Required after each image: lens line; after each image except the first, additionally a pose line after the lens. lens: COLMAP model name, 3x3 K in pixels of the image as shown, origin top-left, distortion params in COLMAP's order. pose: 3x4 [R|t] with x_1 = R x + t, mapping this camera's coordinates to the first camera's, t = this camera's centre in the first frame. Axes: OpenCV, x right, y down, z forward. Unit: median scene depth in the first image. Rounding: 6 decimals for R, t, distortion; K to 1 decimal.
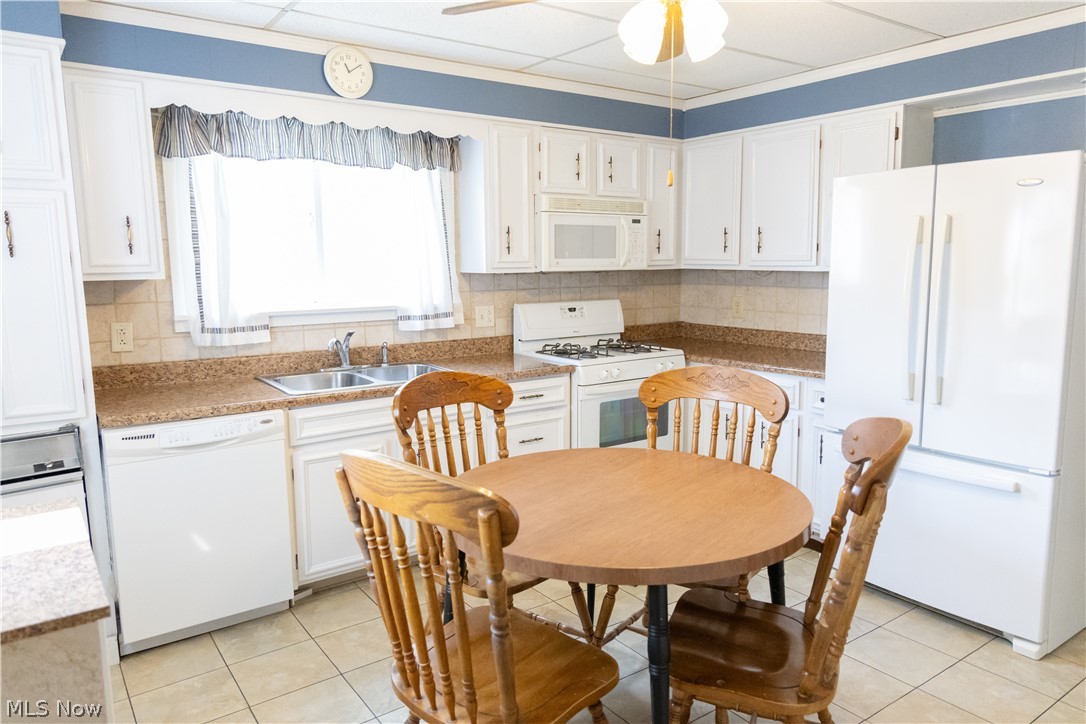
lens RADIAL K [[769.7, 0, 572.6], [0, 769.7, 360.4], [0, 0, 1]] dist [0.064942, 0.003398]
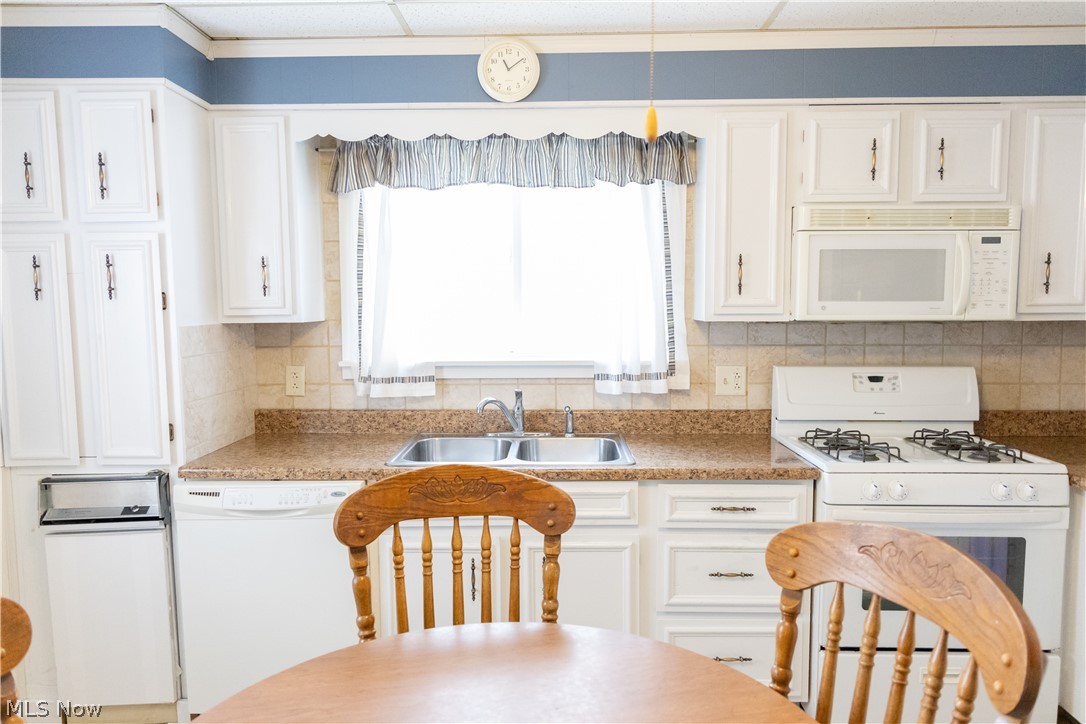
lens RADIAL K [[771.0, 0, 543.0], [0, 771.0, 362.0], [0, 0, 1]] dist [0.028971, -0.002738]
pose [[0.785583, 0.053110, -0.616473, 0.212637], [-0.086452, 0.995958, -0.024365, -0.046370], [0.612687, 0.072436, 0.786999, 0.357923]]
